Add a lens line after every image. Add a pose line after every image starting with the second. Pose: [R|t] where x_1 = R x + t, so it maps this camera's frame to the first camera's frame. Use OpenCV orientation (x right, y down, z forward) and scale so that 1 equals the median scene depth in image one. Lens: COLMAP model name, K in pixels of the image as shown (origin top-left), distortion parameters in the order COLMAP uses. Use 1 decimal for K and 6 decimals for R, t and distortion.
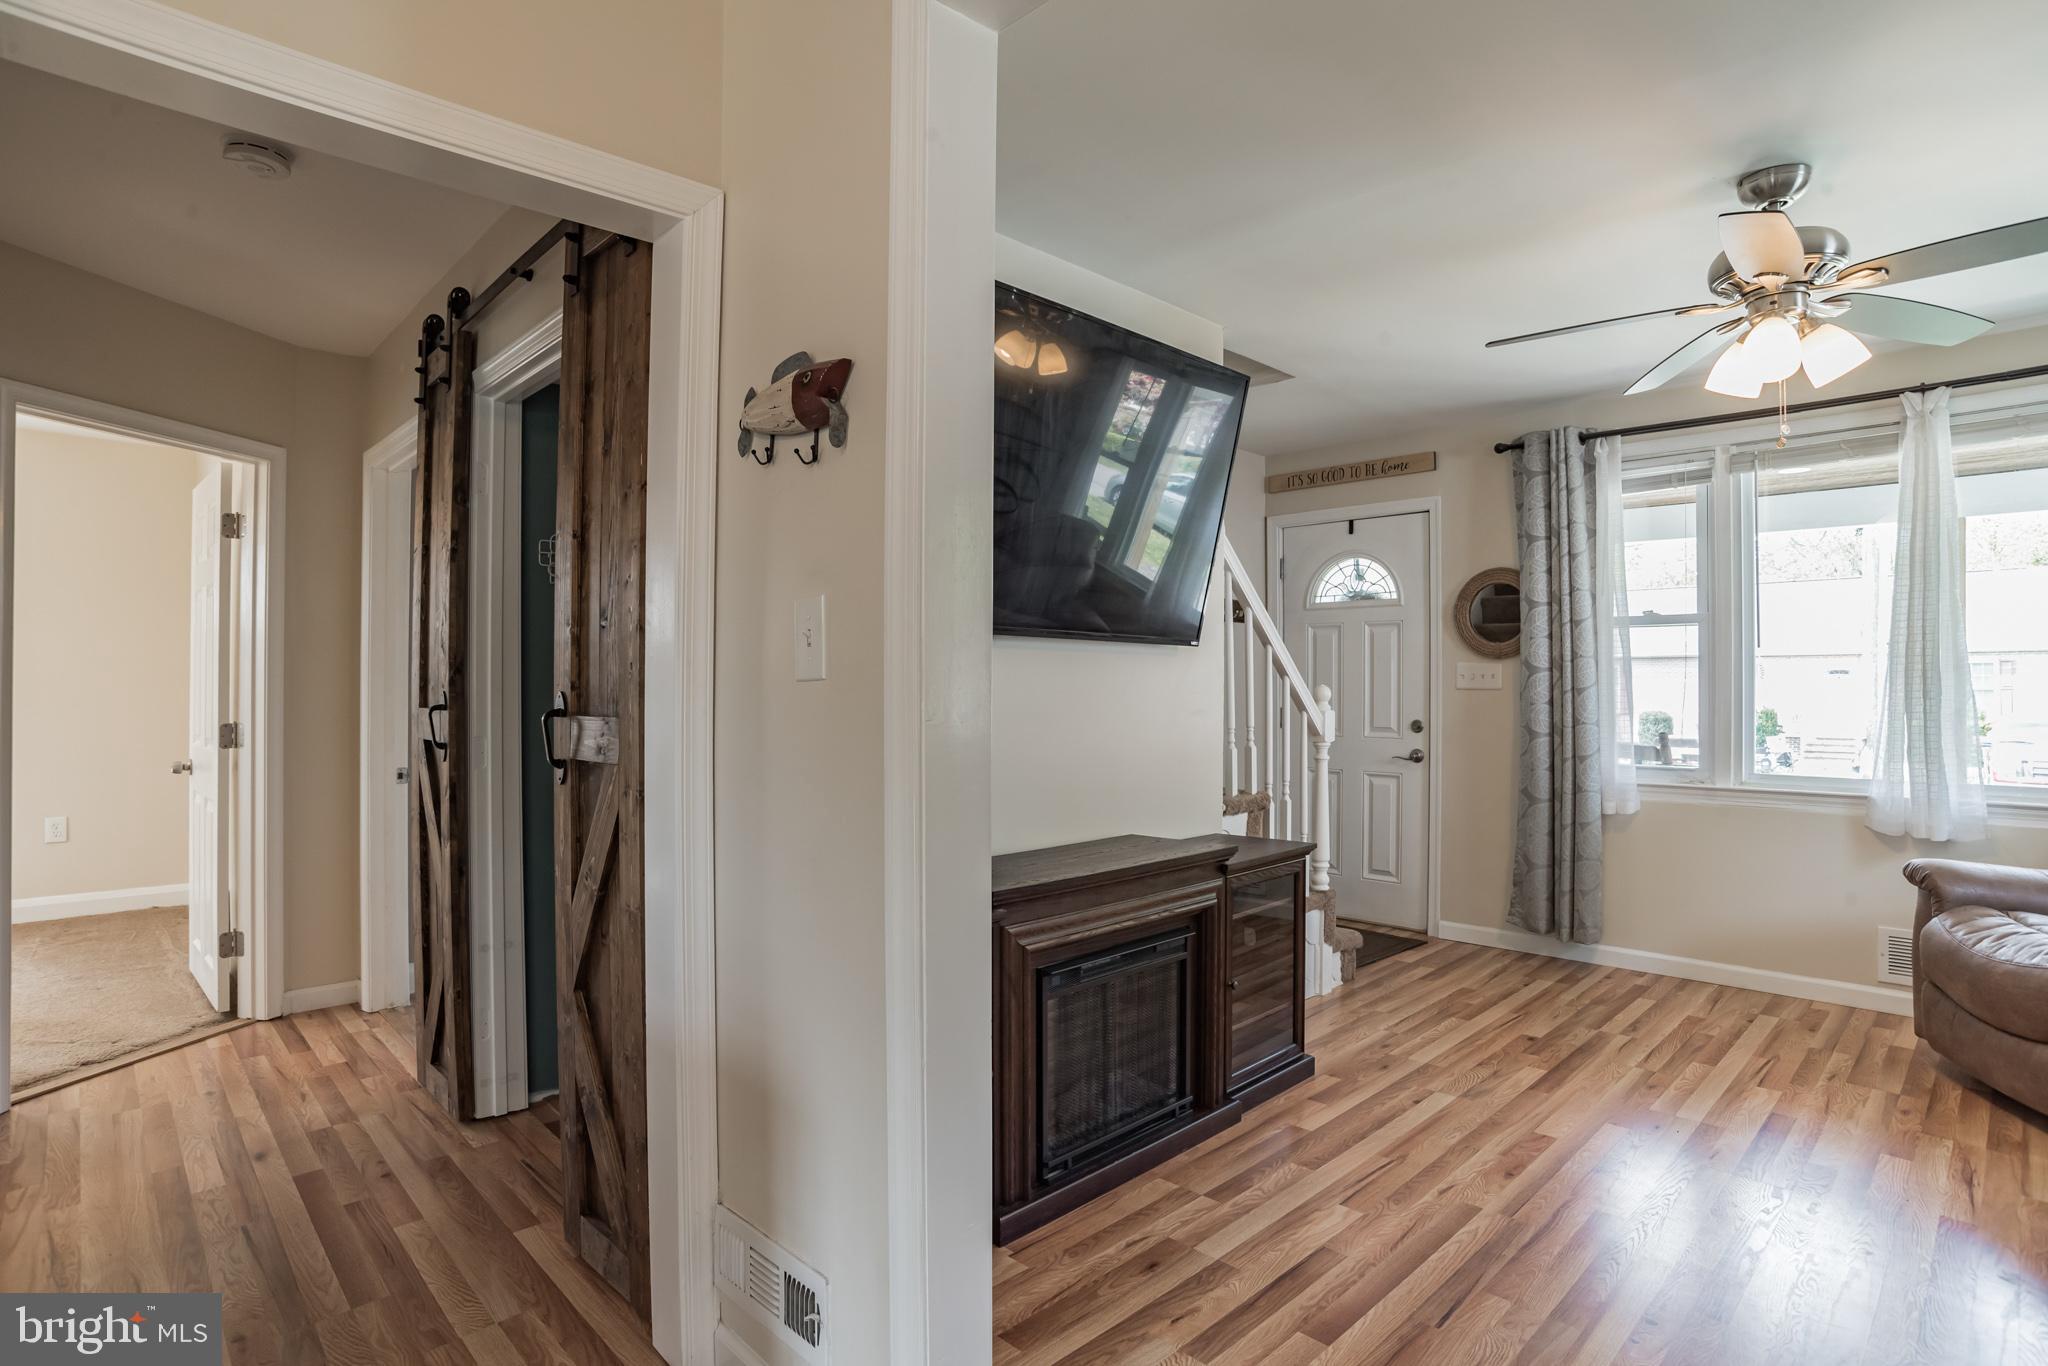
lens RADIAL K [[1036.1, 0, 1037.1], [0, 1036.1, 667.1], [0, 0, 1]] dist [-0.047773, 0.006535]
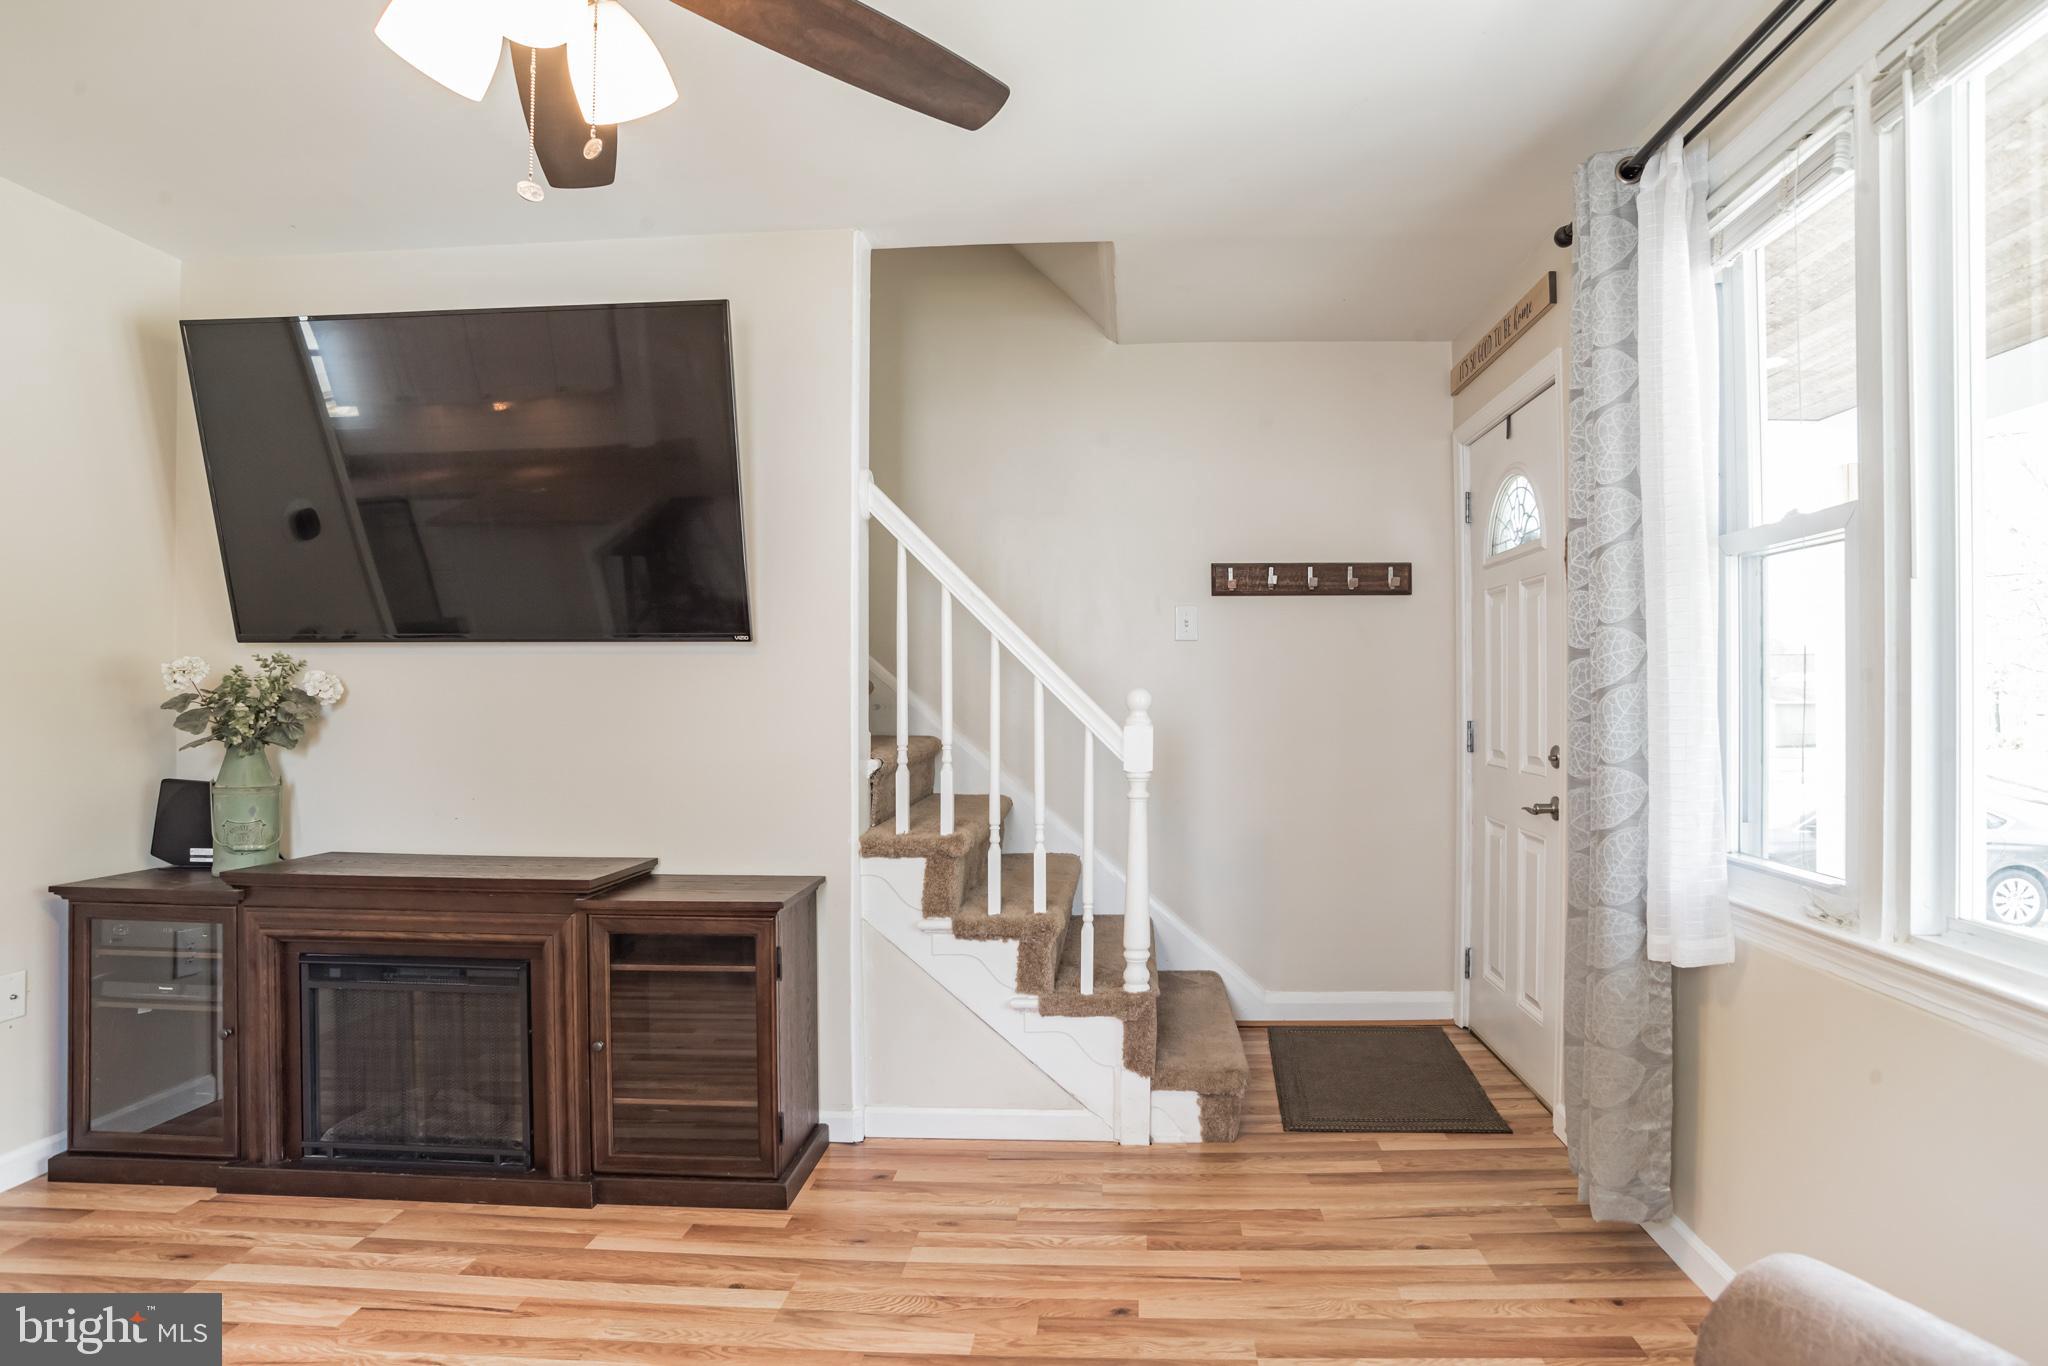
lens RADIAL K [[1036.1, 0, 1030.7], [0, 1036.1, 696.5], [0, 0, 1]] dist [-0.047773, 0.006535]
pose [[0.680907, -0.006426, -0.732342, 1.010811], [0.008307, 0.999965, -0.001051, 0.032531], [0.732323, -0.005368, 0.680936, 0.683742]]
